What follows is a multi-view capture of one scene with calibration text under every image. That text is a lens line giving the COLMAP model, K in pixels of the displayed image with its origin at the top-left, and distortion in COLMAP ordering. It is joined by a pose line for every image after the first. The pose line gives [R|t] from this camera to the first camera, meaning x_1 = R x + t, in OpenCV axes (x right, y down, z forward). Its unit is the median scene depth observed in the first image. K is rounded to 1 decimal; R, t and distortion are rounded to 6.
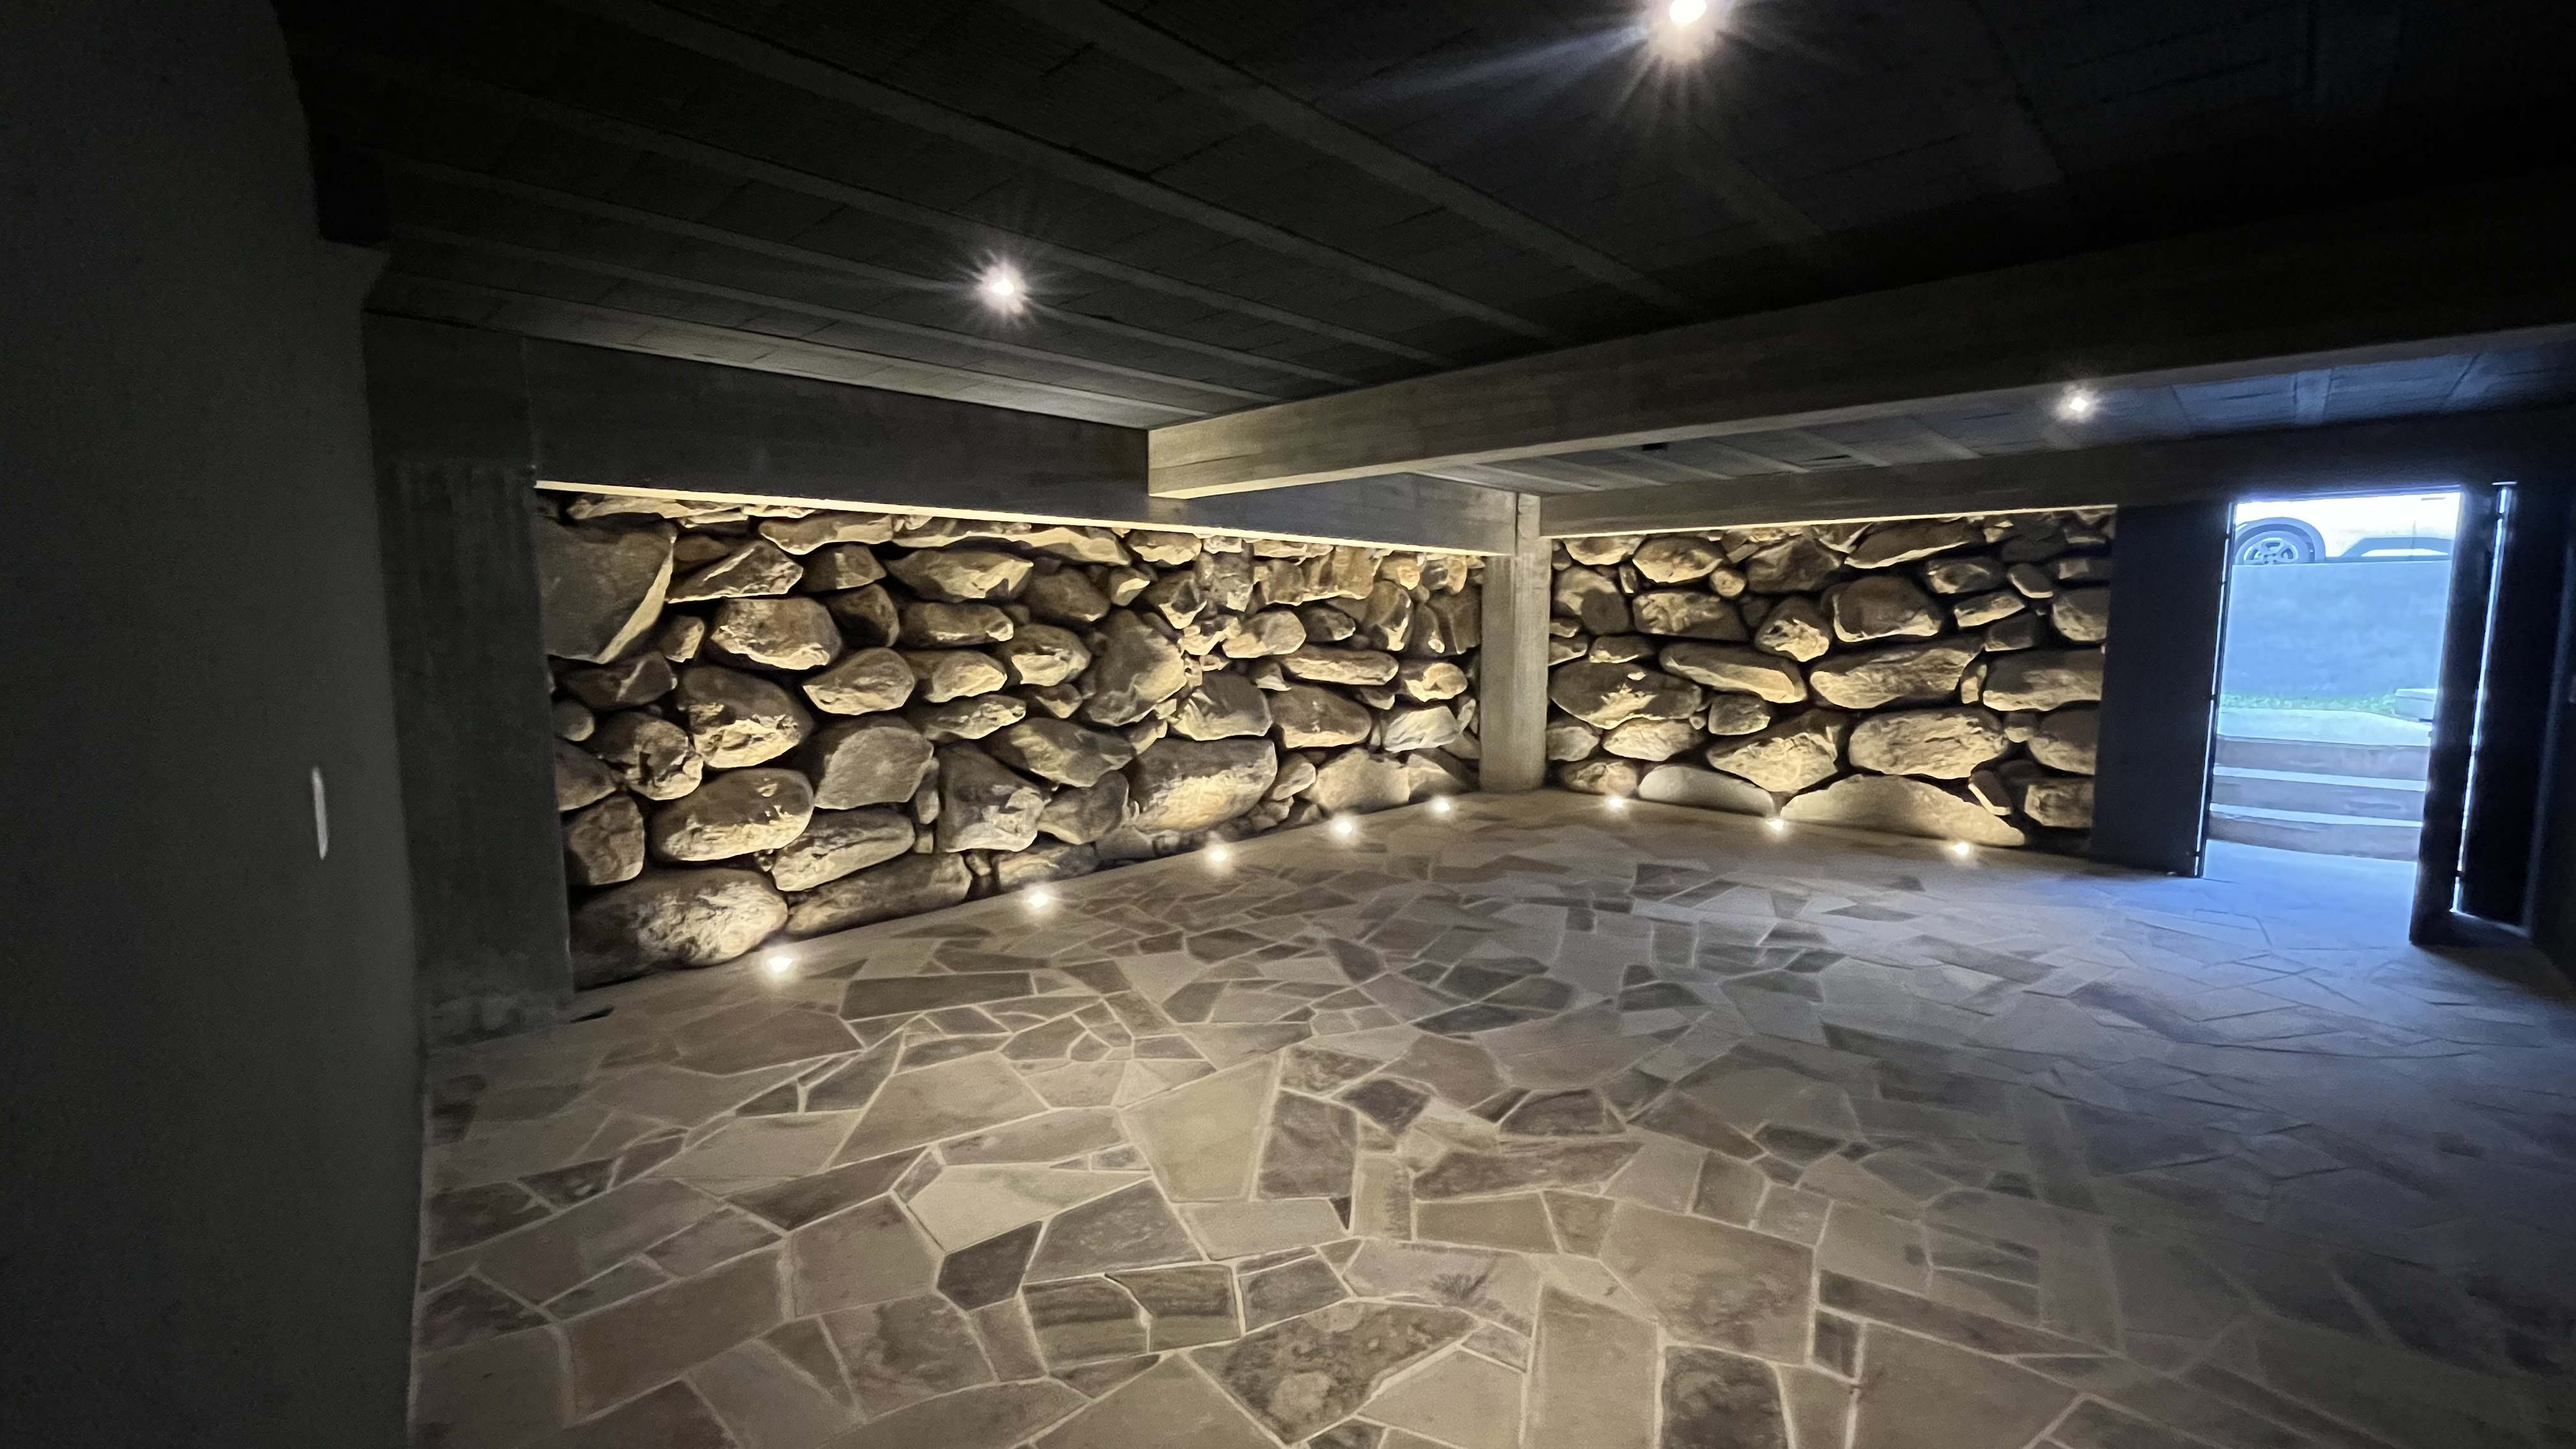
lens RADIAL K [[1043.8, 0, 1283.5], [0, 1043.8, 726.0], [0, 0, 1]] dist [-0.002989, -0.000803]
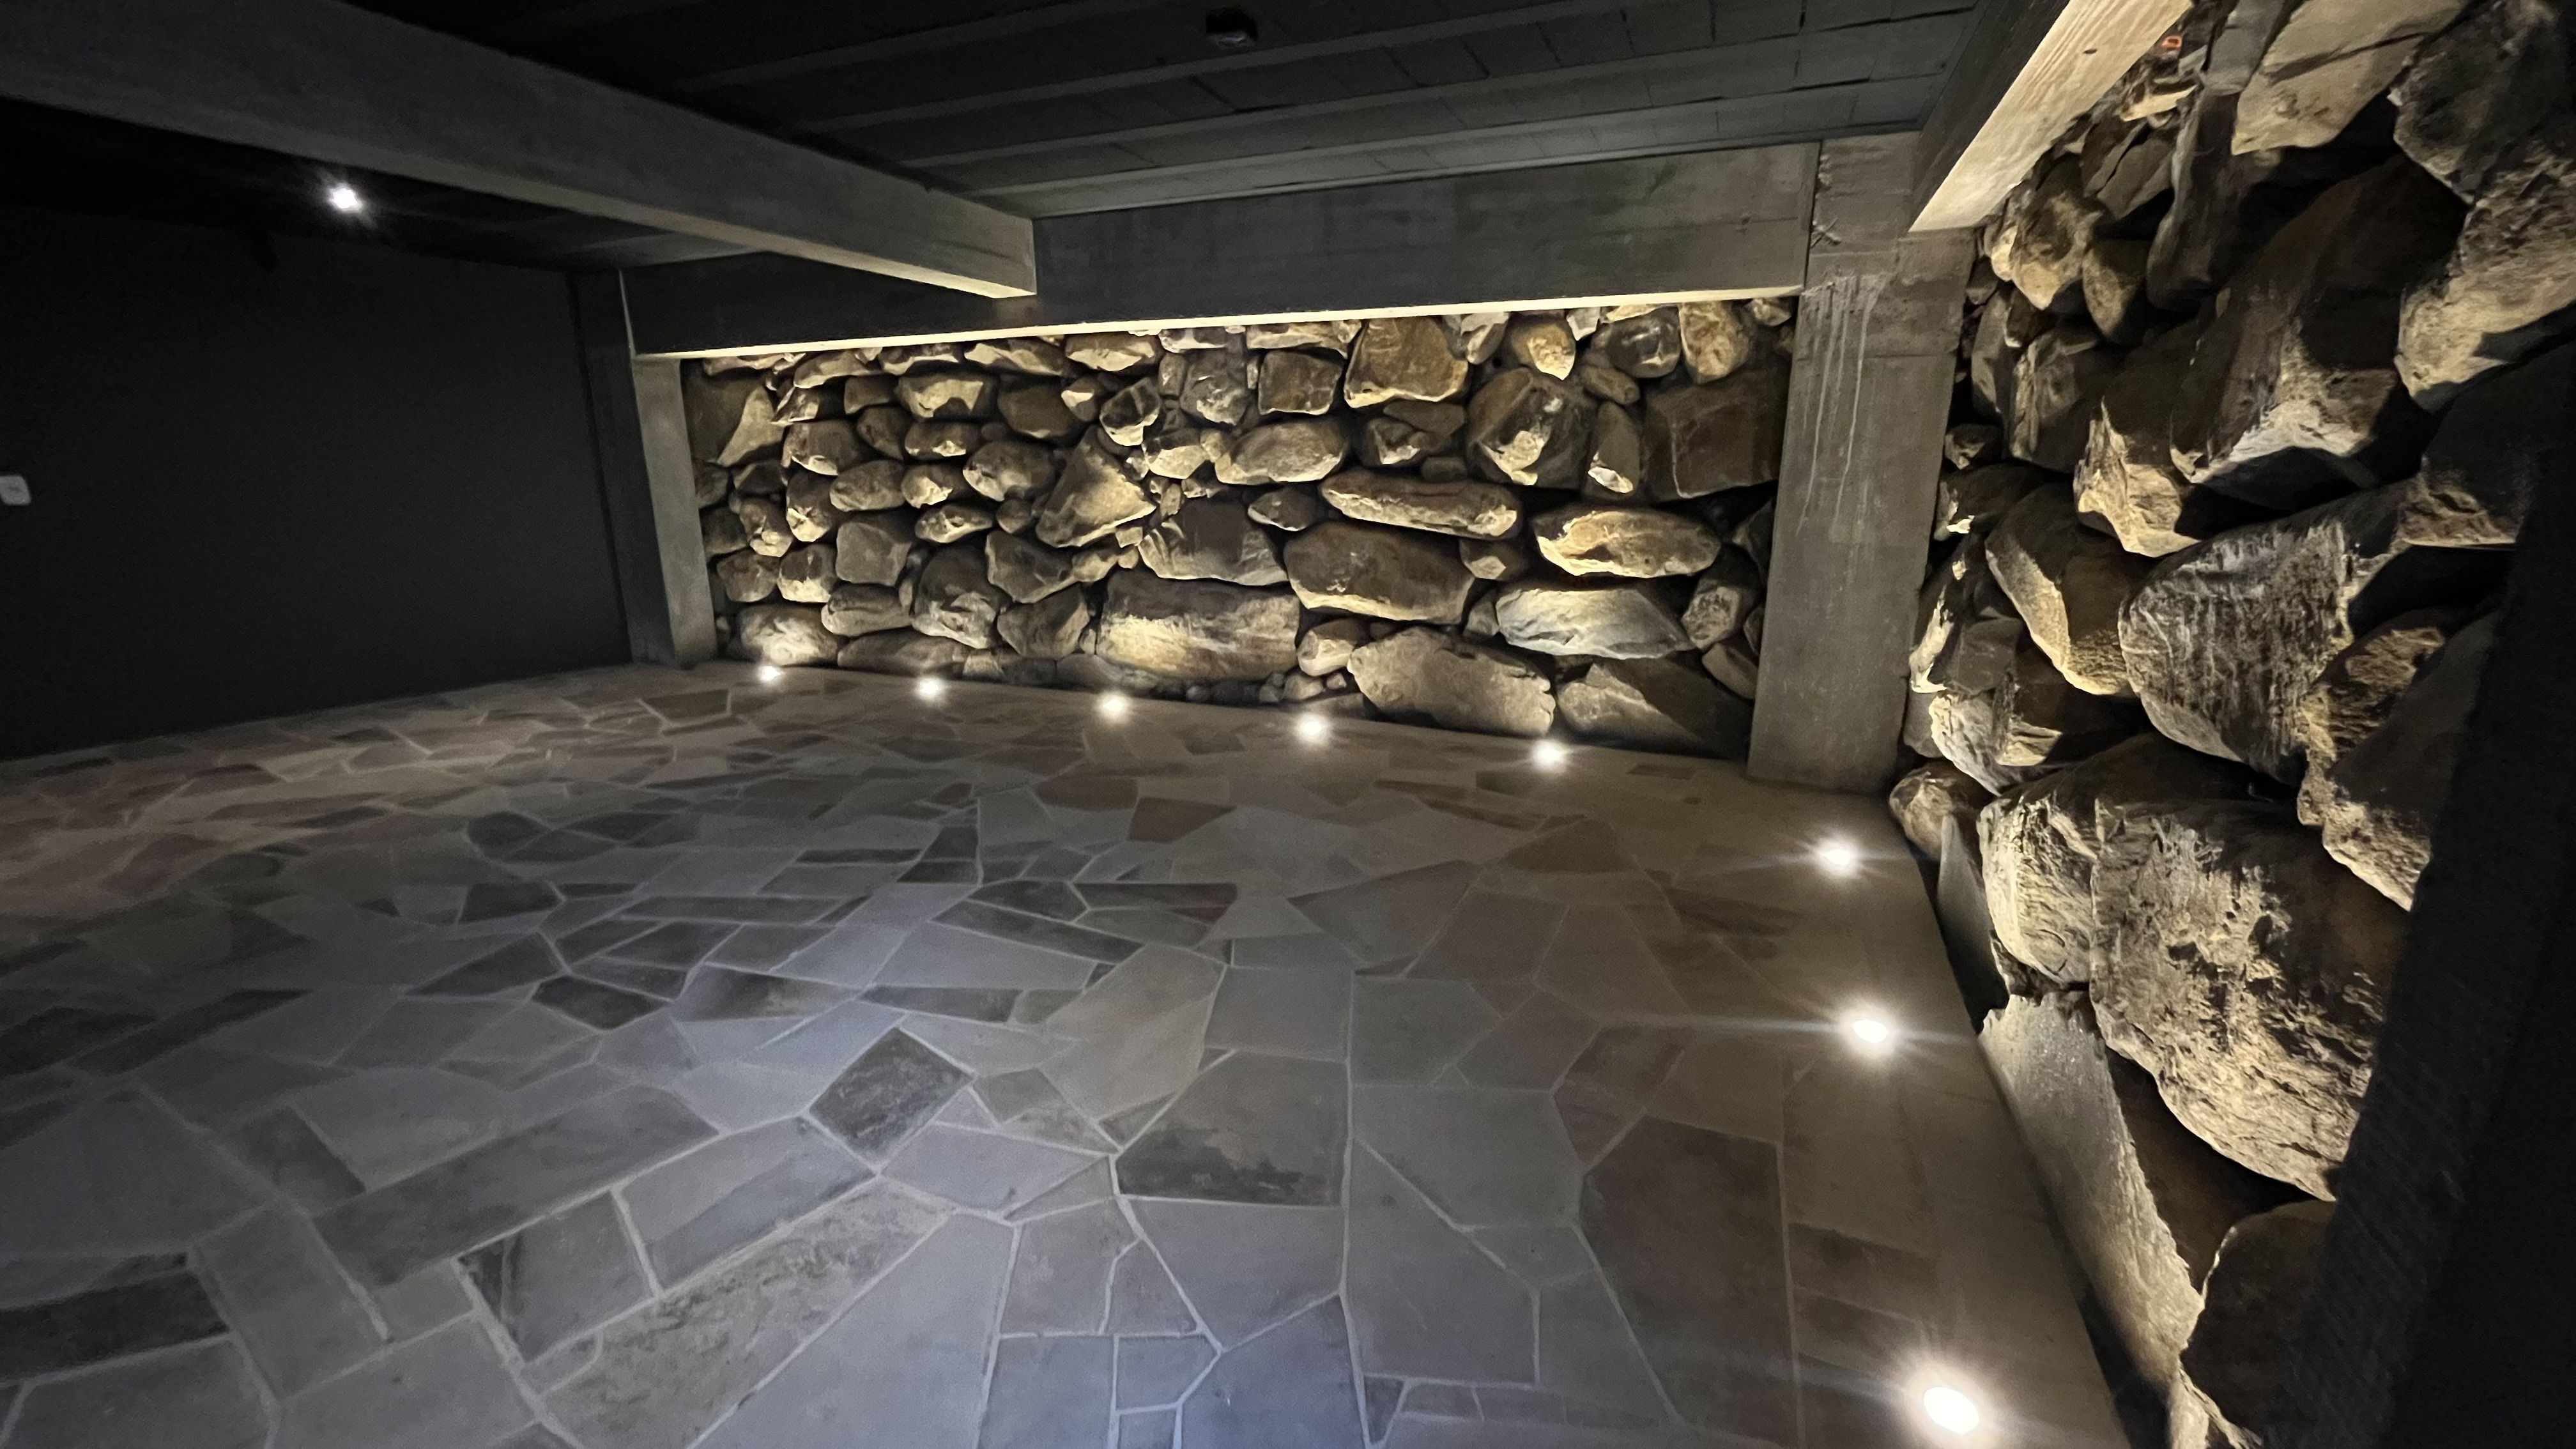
lens RADIAL K [[1043.8, 0, 1283.5], [0, 1043.8, 726.0], [0, 0, 1]] dist [-0.002989, -0.000803]
pose [[0.339290, 0.236167, -0.910554, 0.801239], [-0.098017, 0.971578, 0.215472, -0.065517], [0.935561, 0.016142, 0.352795, 0.808991]]
